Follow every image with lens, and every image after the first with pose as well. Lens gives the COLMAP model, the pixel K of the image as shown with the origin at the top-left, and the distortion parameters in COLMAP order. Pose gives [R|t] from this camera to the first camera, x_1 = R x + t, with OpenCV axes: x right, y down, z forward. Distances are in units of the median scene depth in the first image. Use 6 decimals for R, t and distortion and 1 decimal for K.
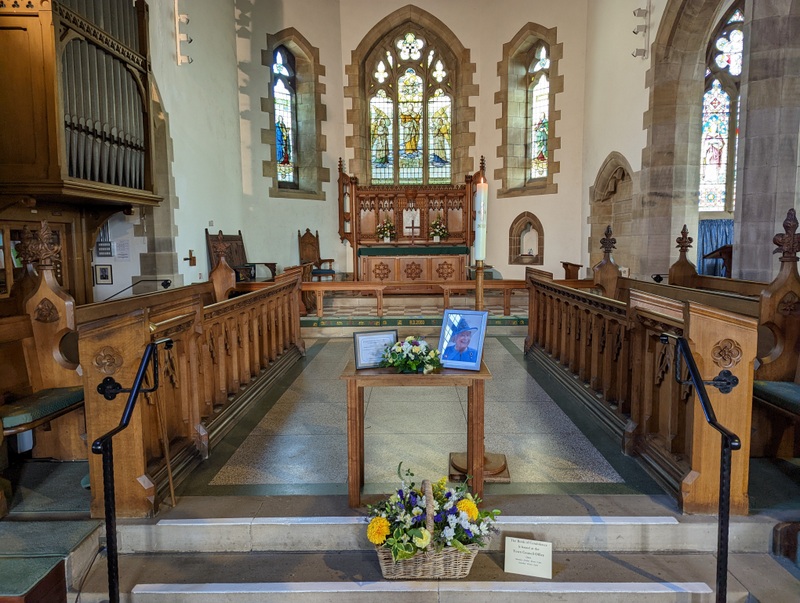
lens RADIAL K [[563.0, 0, 403.3], [0, 563.0, 299.5], [0, 0, 1]] dist [0.046091, -0.012010]
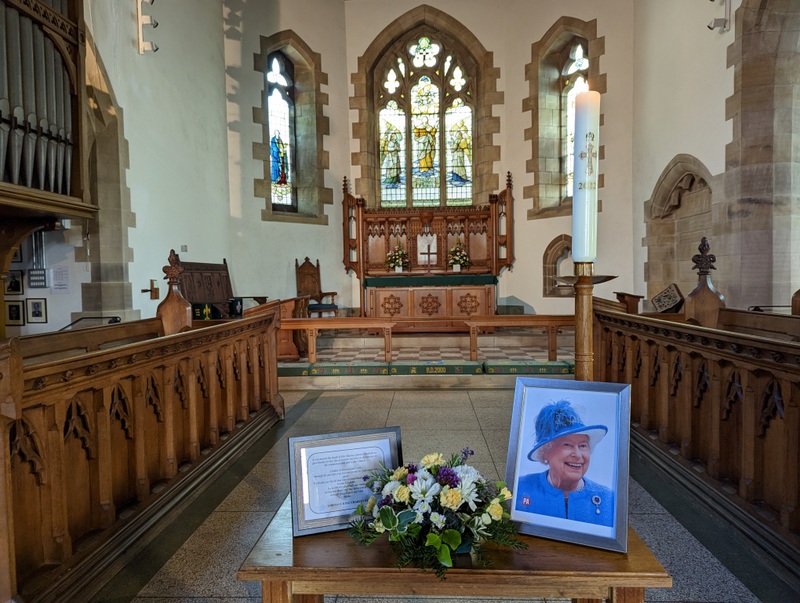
lens RADIAL K [[563.0, 0, 398.2], [0, 563.0, 303.9], [0, 0, 1]] dist [0.046091, -0.012010]
pose [[0.999333, -0.006261, -0.035987, 0.000868], [0.004128, 0.998248, -0.059022, -0.002920], [0.036293, 0.058834, 0.997608, 0.151881]]
